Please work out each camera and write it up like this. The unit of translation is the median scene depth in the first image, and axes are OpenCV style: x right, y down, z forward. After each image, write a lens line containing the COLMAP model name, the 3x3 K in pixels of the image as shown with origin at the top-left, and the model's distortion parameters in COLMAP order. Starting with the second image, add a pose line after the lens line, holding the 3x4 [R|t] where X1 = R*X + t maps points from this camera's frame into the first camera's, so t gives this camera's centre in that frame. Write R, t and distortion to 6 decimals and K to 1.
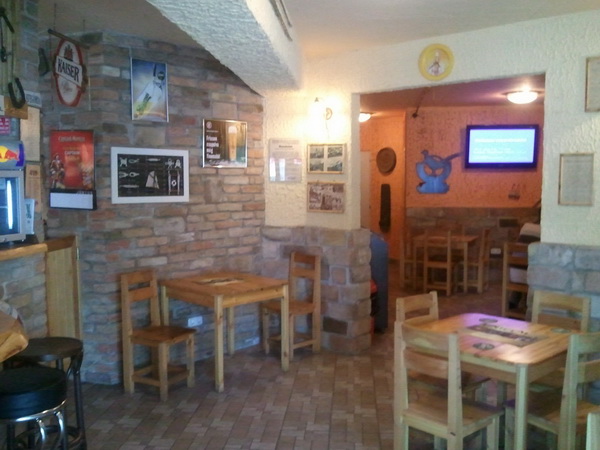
lens RADIAL K [[629.3, 0, 300.0], [0, 629.3, 225.0], [0, 0, 1]] dist [-0.017706, -0.045615]
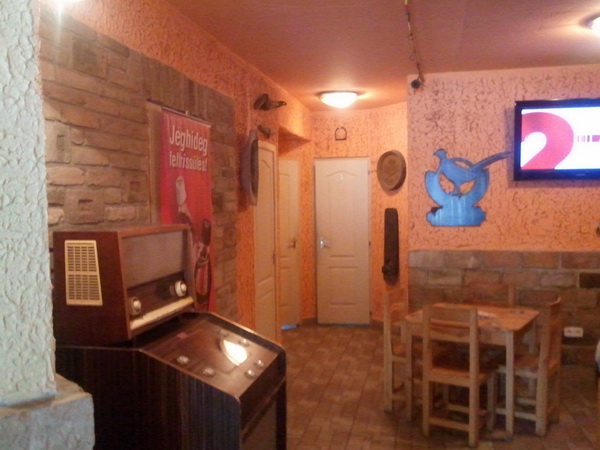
lens RADIAL K [[629.3, 0, 300.0], [0, 629.3, 225.0], [0, 0, 1]] dist [-0.017706, -0.045615]
pose [[0.994036, -0.003898, -0.108979, 0.135338], [0.000206, 0.999426, -0.033866, -0.032474], [0.109049, 0.033641, 0.993467, 0.432199]]
